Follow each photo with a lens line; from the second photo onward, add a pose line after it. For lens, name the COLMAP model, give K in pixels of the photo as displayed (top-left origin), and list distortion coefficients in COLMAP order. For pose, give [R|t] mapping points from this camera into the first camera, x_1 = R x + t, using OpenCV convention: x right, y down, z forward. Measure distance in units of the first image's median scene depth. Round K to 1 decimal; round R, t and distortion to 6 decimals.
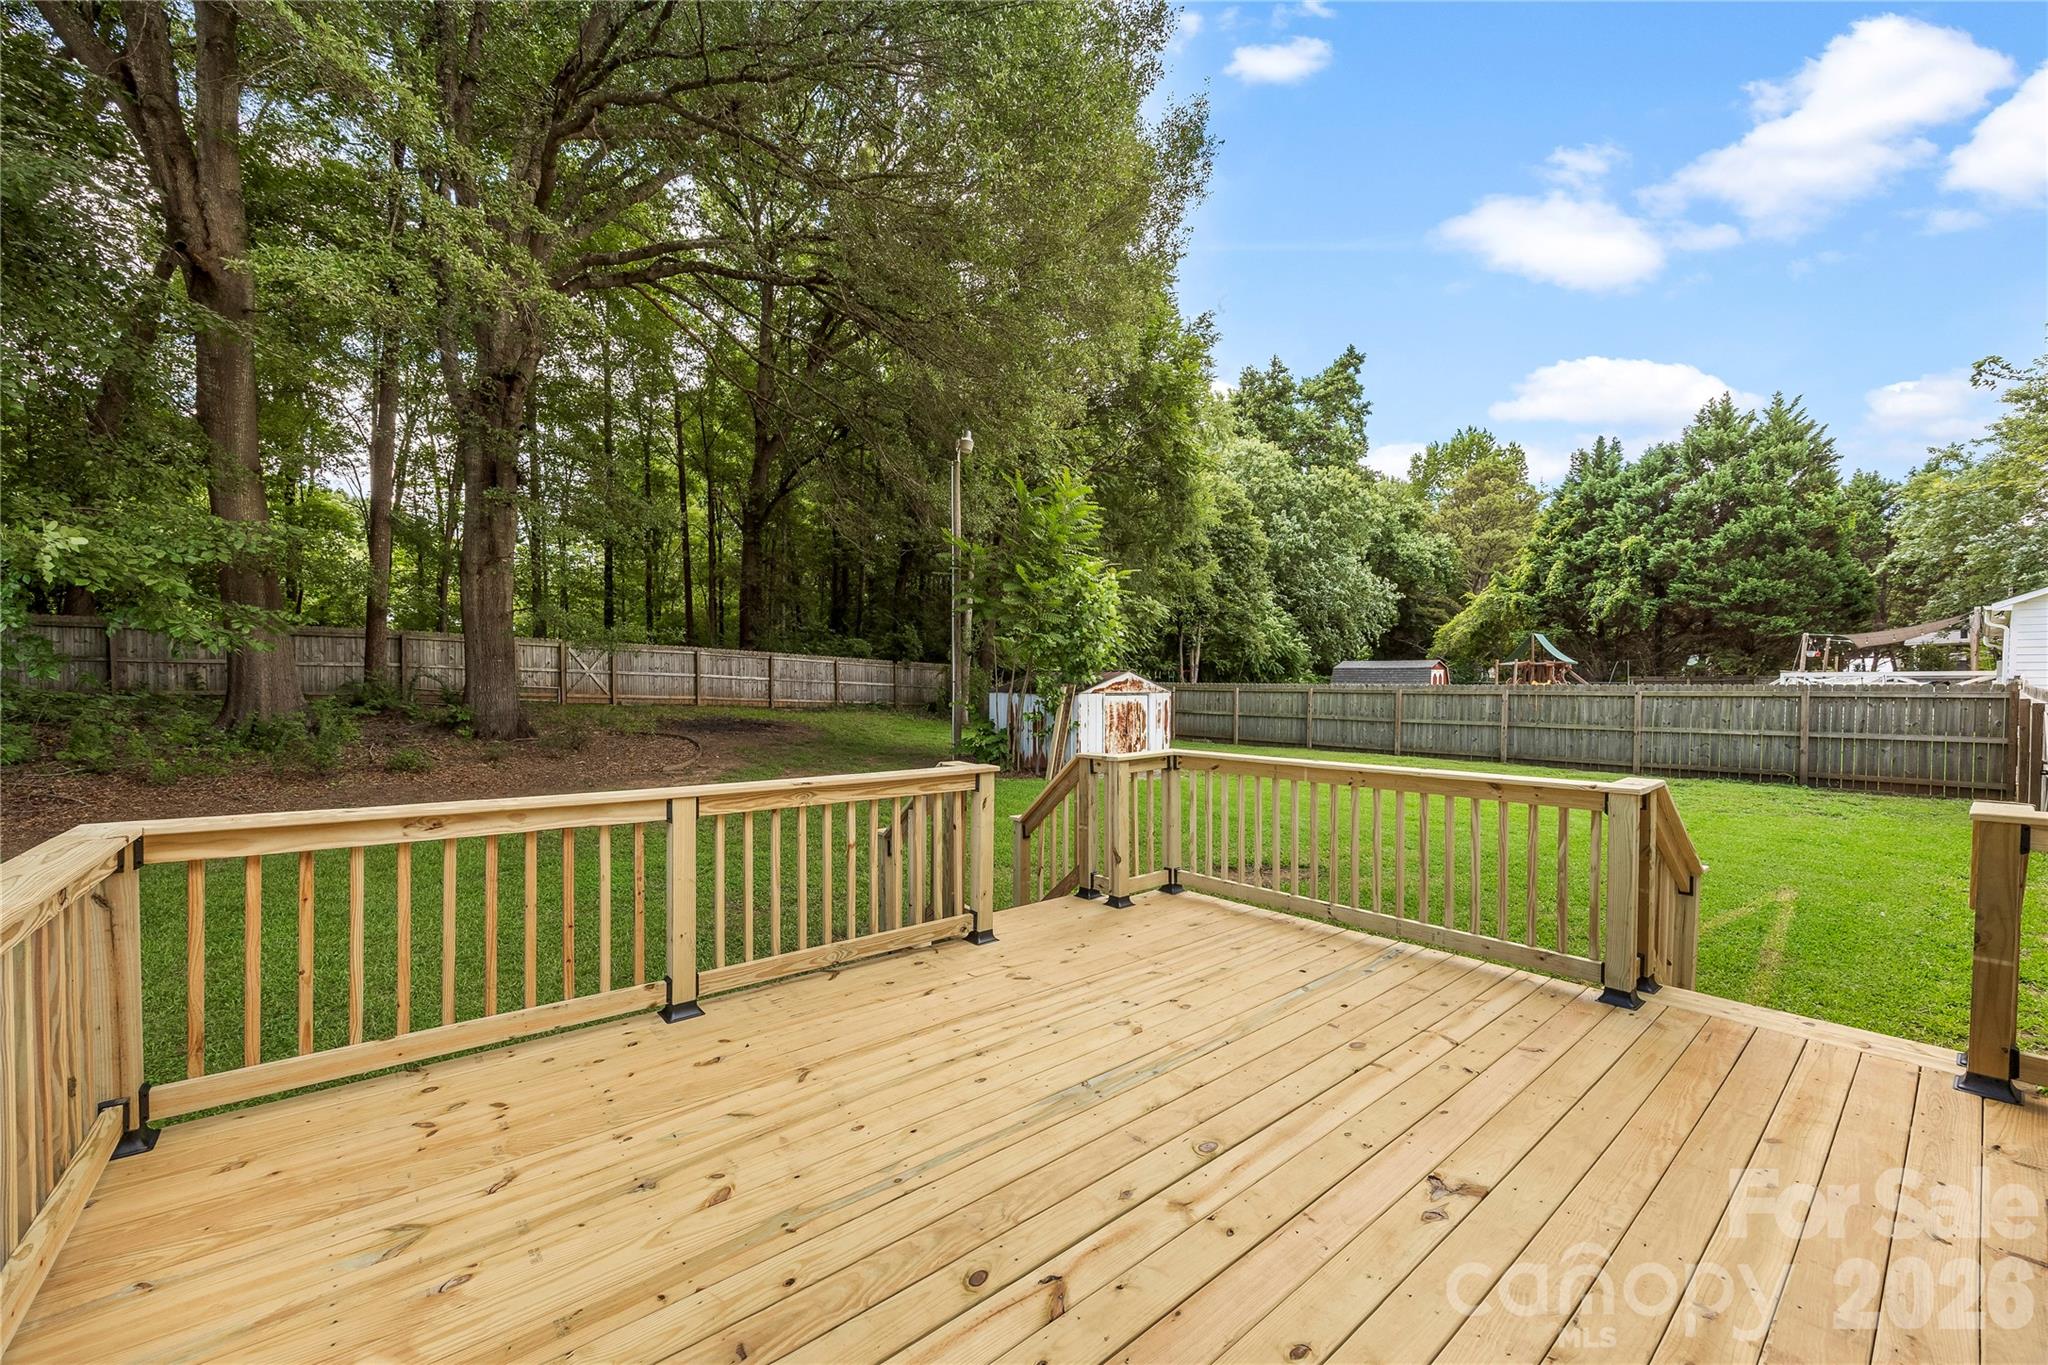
lens RADIAL K [[793.5, 0, 1028.8], [0, 793.5, 687.0], [0, 0, 1]] dist [-0.002257, 0.000930]
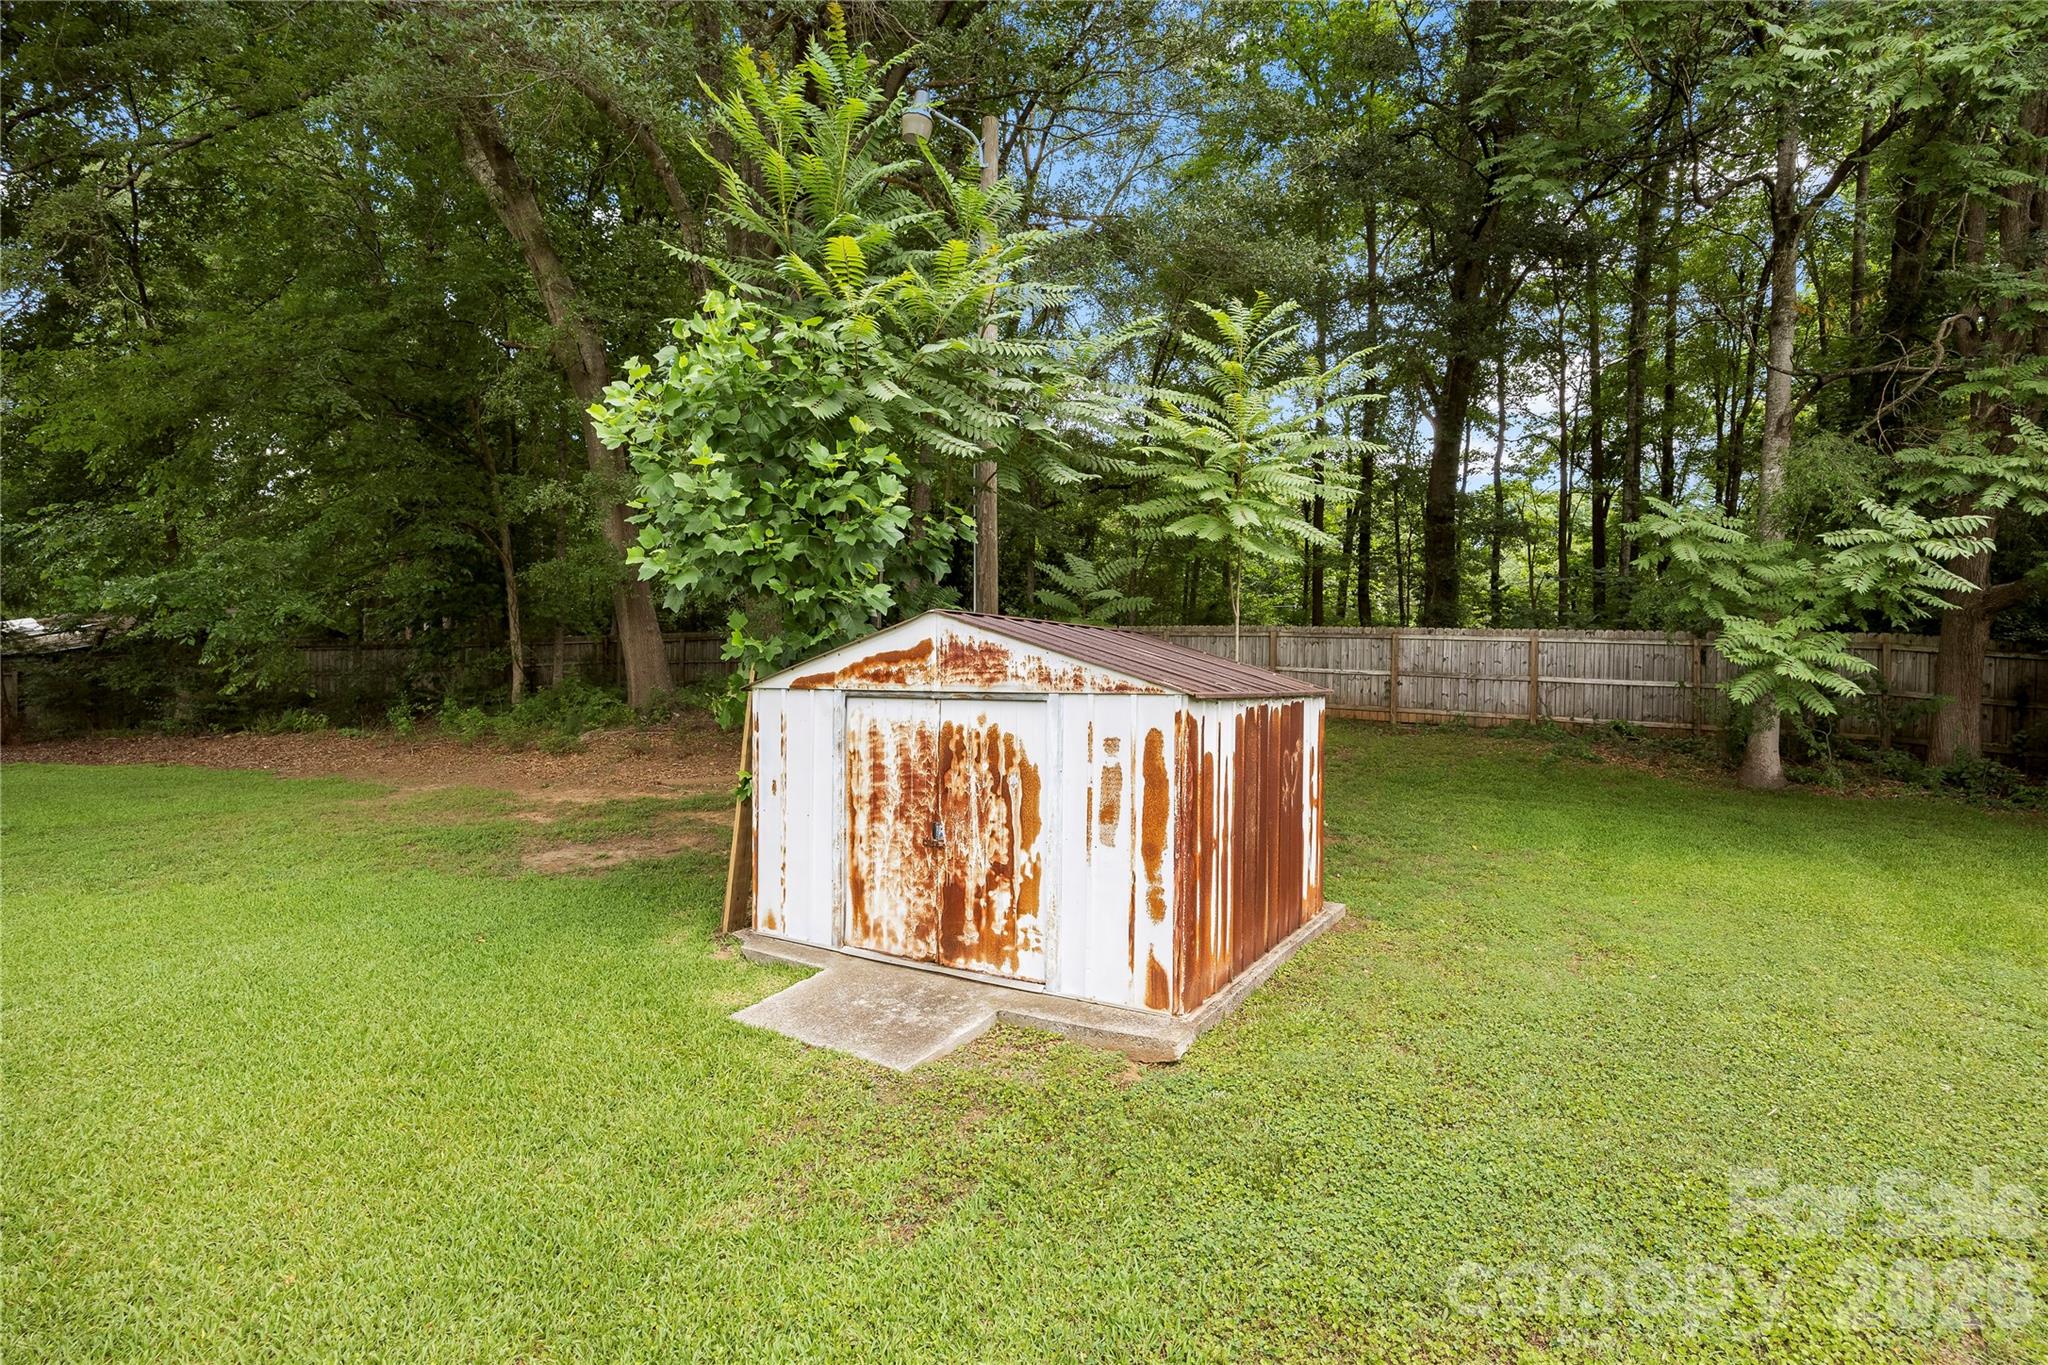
lens RADIAL K [[952.6, 0, 1044.6], [0, 952.6, 689.1], [0, 0, 1]] dist [-0.005355, -0.000317]
pose [[0.255601, 0.004614, -0.966771, 0.179297], [-0.011482, 0.999933, 0.001737, 0.002115], [0.966714, 0.010656, 0.255636, 0.377137]]
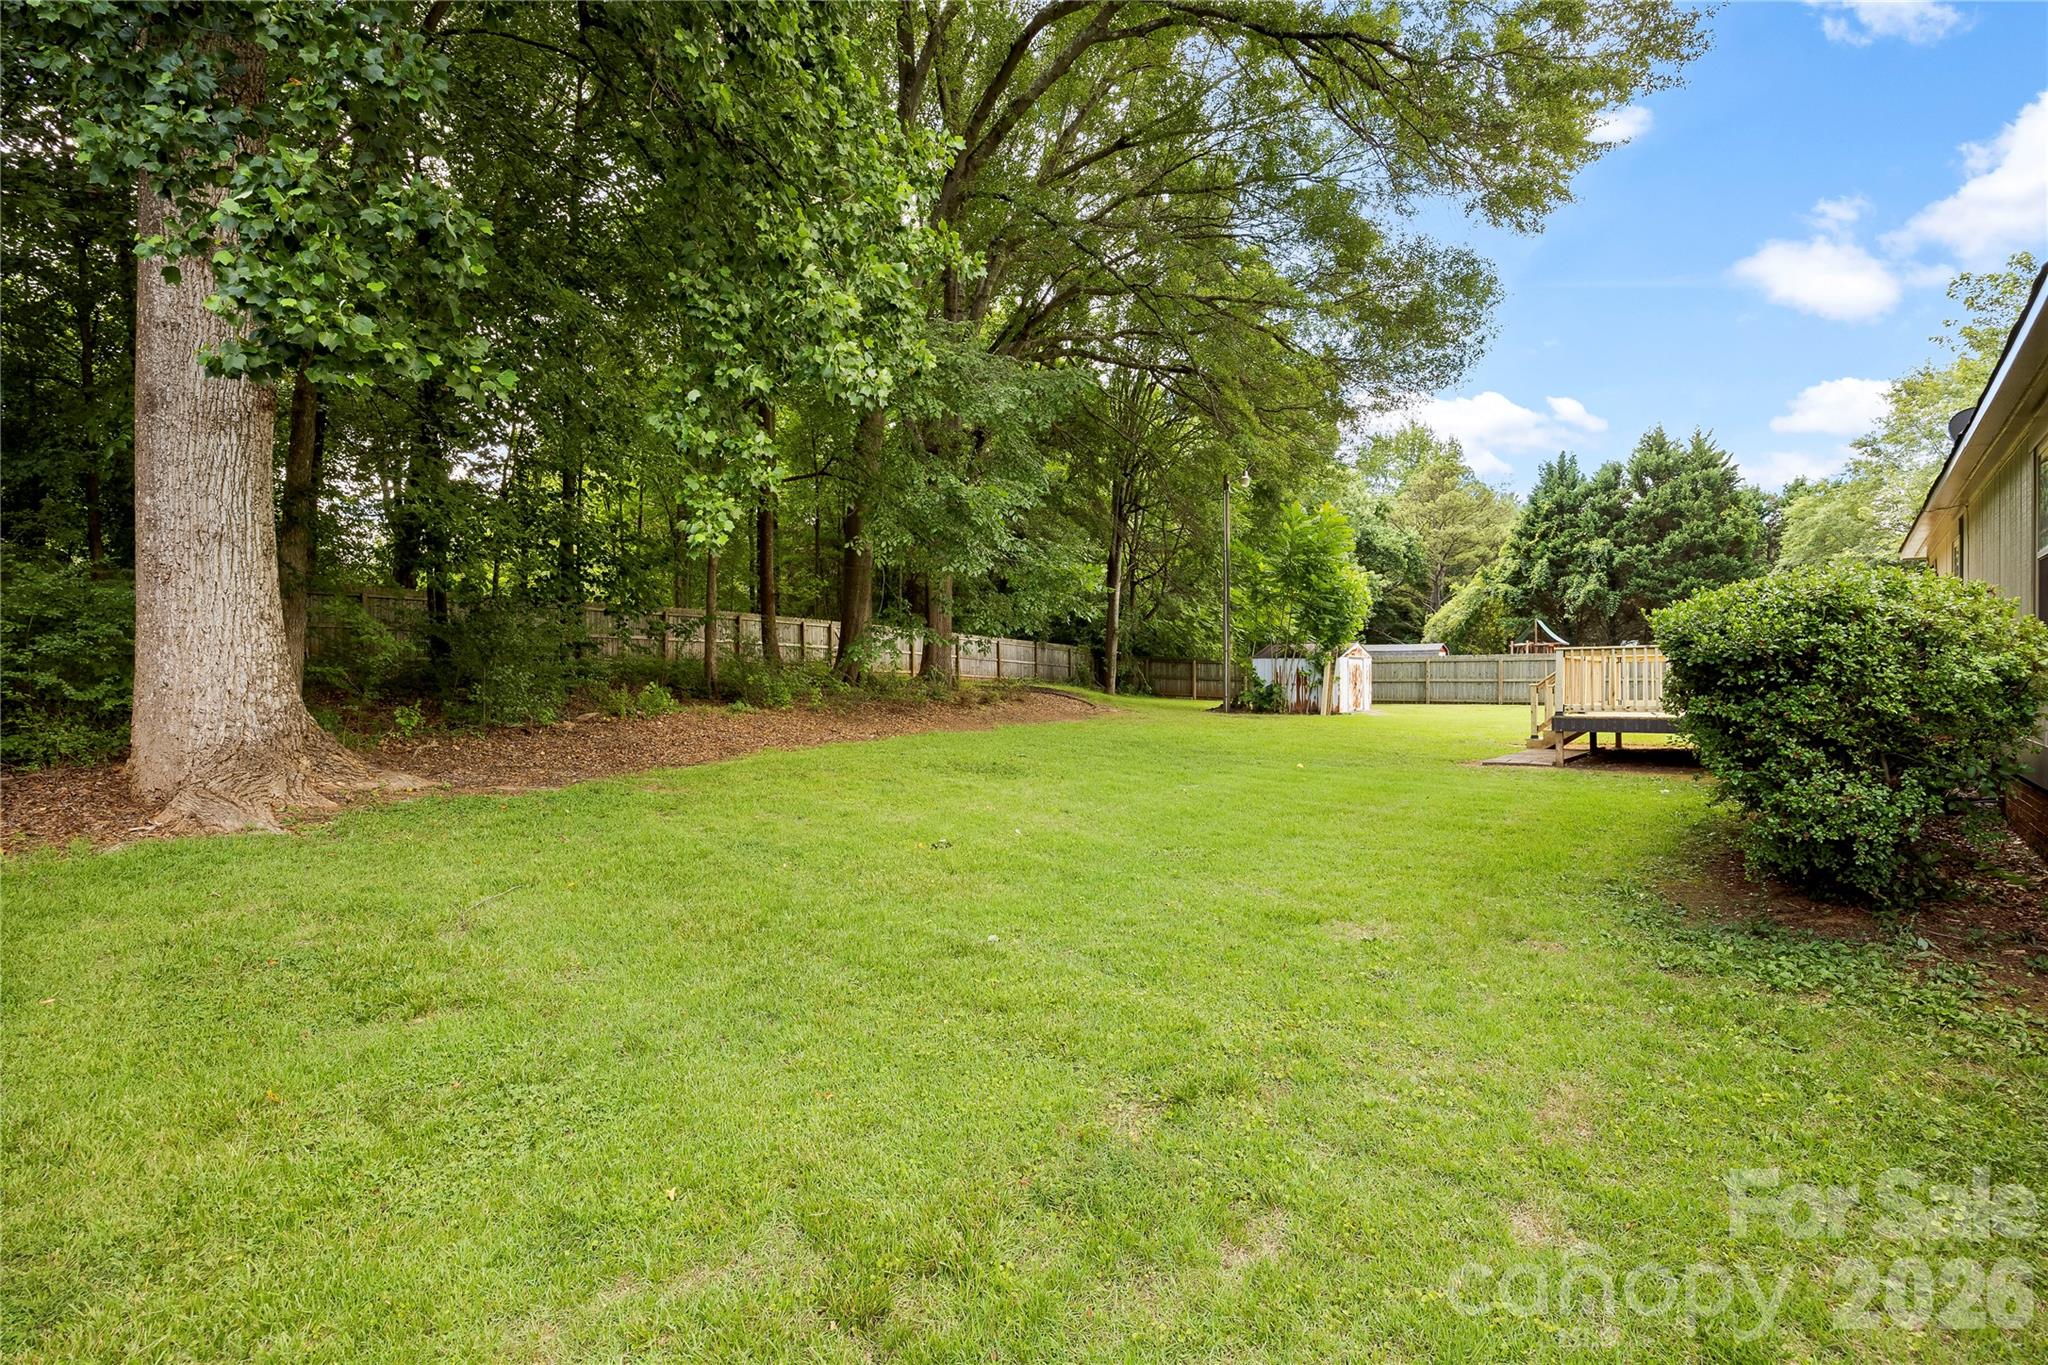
lens RADIAL K [[952.6, 0, 1038.5], [0, 952.6, 659.7], [0, 0, 1]] dist [-0.005355, -0.000317]
pose [[0.982407, -0.004616, 0.186697, -0.376421], [0.009927, 0.999572, -0.027519, 0.026339], [-0.186490, 0.028888, 0.982032, -0.278379]]
